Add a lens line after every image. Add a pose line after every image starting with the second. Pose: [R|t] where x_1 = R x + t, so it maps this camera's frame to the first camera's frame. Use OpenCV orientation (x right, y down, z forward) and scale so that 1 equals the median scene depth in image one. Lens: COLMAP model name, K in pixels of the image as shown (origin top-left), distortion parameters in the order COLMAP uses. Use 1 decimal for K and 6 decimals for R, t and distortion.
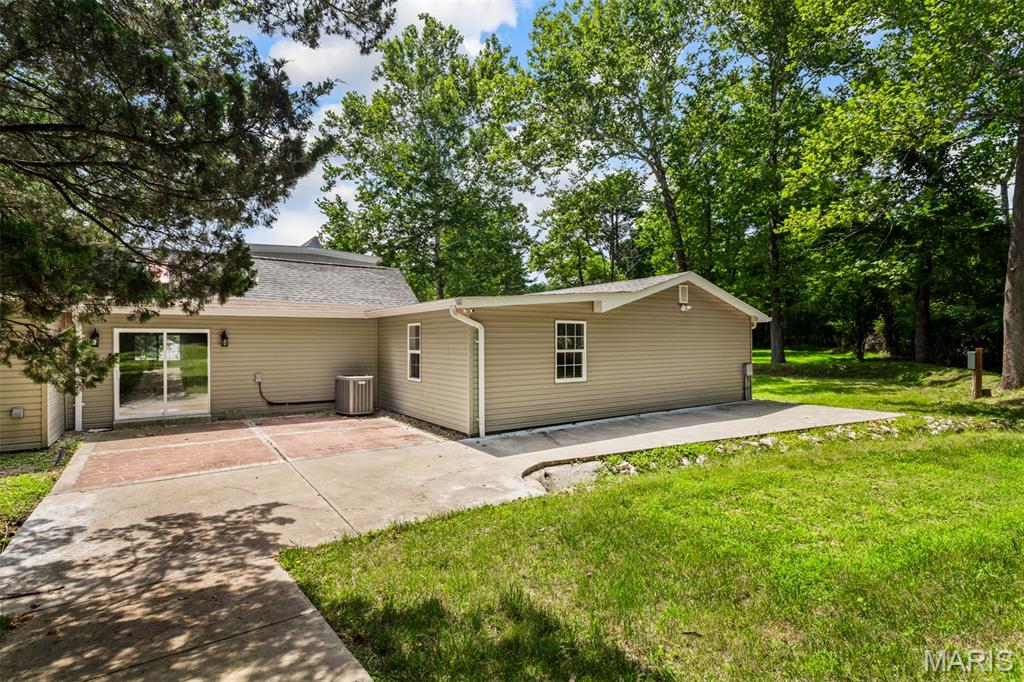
lens RADIAL K [[501.4, 0, 521.2], [0, 501.4, 338.3], [0, 0, 1]] dist [0.011821, 0.000409]
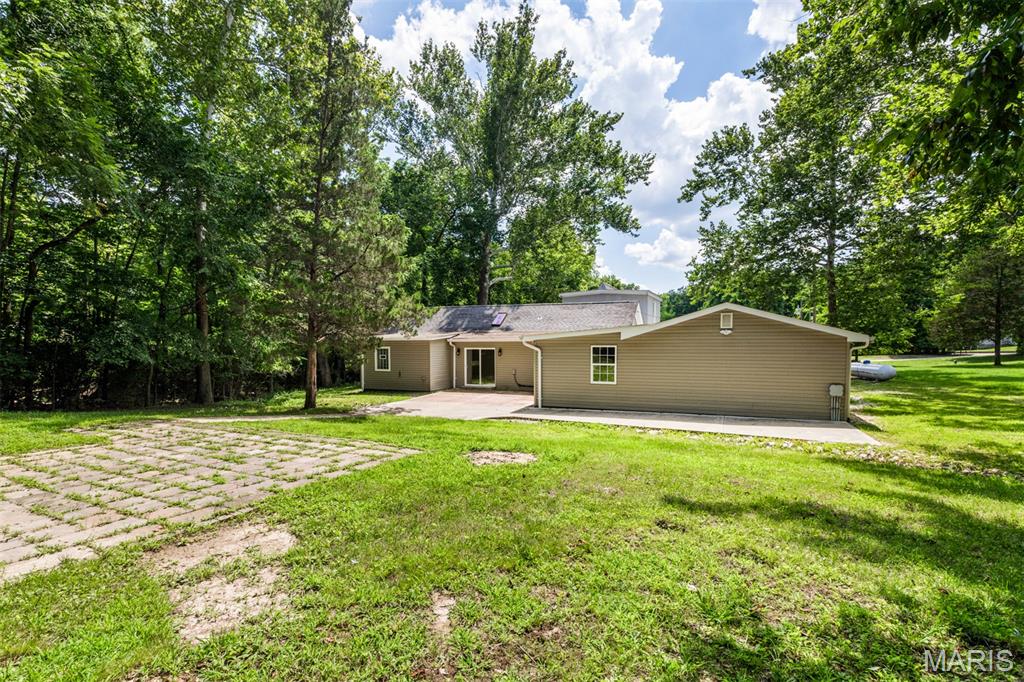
lens RADIAL K [[526.2, 0, 506.9], [0, 526.2, 347.3], [0, 0, 1]] dist [0.003076, 0.000175]
pose [[0.520396, 0.010964, -0.853854, 1.316424], [0.005483, 0.999854, 0.016180, -0.055371], [0.853907, -0.013102, 0.520260, -0.119301]]
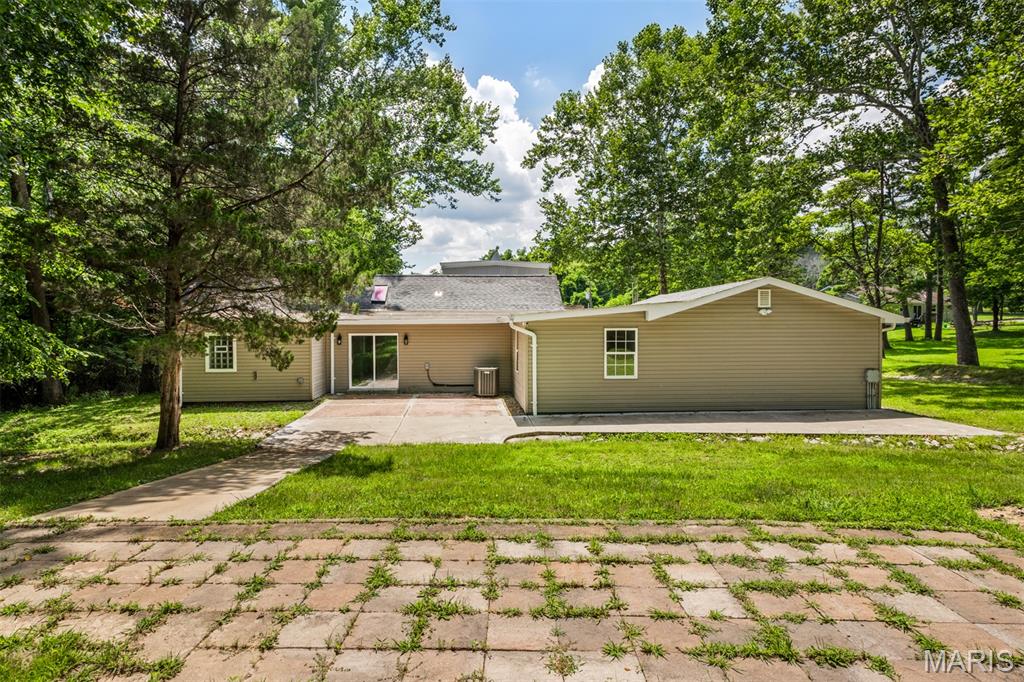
lens RADIAL K [[589.5, 0, 507.2], [0, 589.5, 334.4], [0, 0, 1]] dist [0.007230, 0.000262]
pose [[0.855802, 0.006461, -0.517263, 0.582680], [0.004400, 0.999795, 0.019768, -0.047864], [0.517284, -0.019193, 0.855598, -0.349627]]
